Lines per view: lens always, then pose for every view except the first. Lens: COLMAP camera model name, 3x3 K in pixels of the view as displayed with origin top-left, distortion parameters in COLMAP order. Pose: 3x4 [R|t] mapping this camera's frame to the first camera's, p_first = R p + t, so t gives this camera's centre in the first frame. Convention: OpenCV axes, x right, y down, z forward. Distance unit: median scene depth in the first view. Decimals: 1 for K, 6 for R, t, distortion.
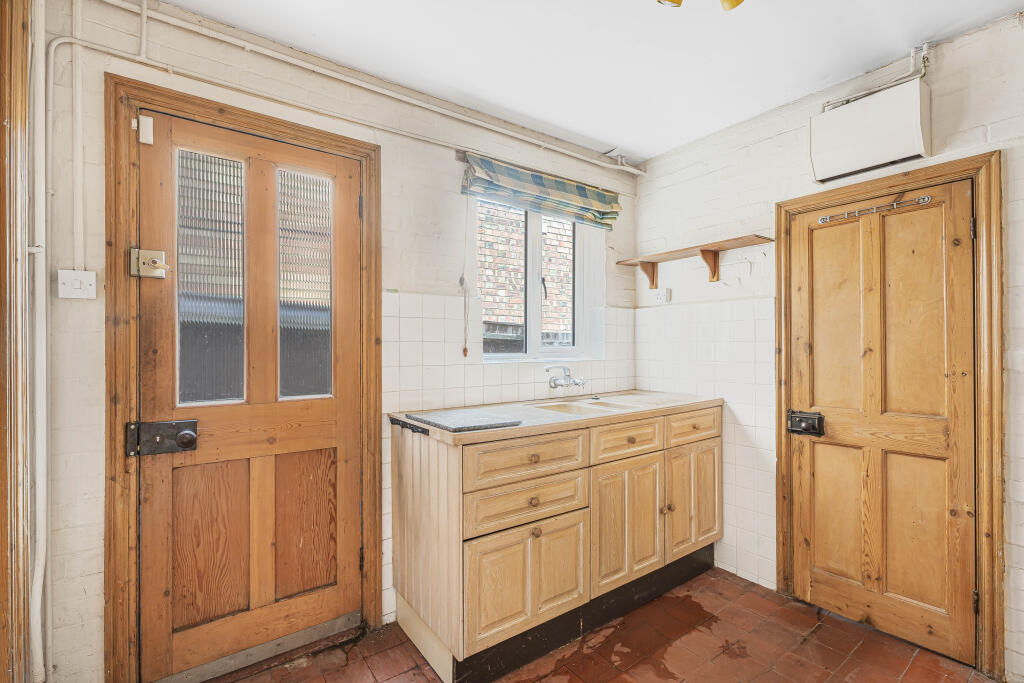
lens RADIAL K [[463.0, 0, 513.6], [0, 463.0, 345.9], [0, 0, 1]] dist [-0.004158, -0.001019]
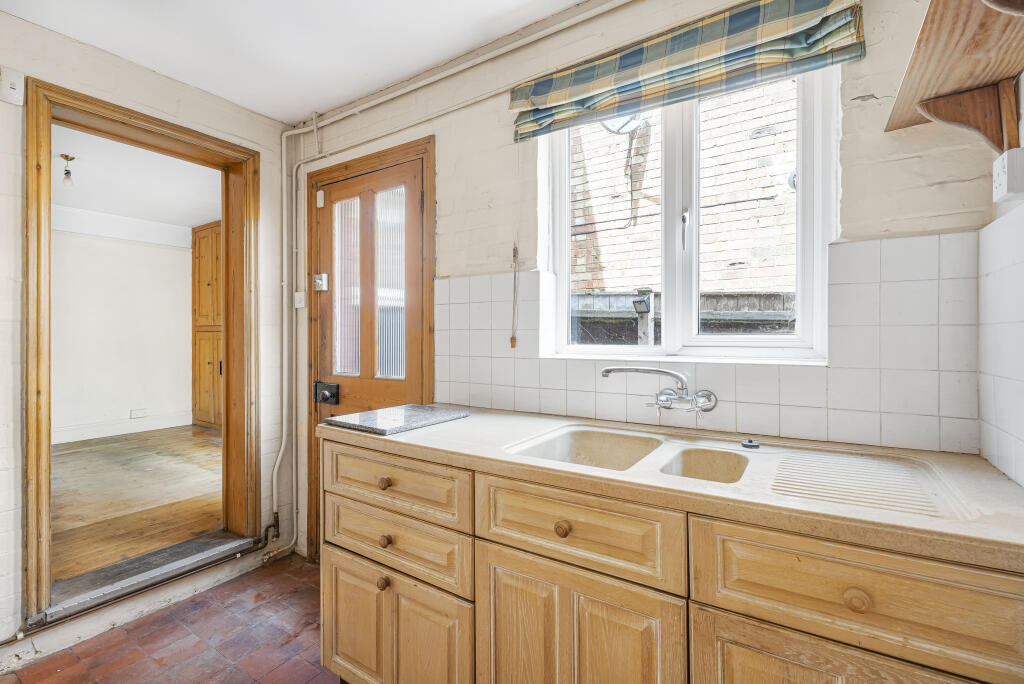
lens RADIAL K [[463.0, 0, 512.4], [0, 463.0, 335.4], [0, 0, 1]] dist [-0.004158, -0.001019]
pose [[0.347783, 0.001311, -0.937574, 0.710125], [0.001647, 0.999997, 0.002009, 0.001308], [0.937574, -0.002243, 0.347779, 0.807435]]
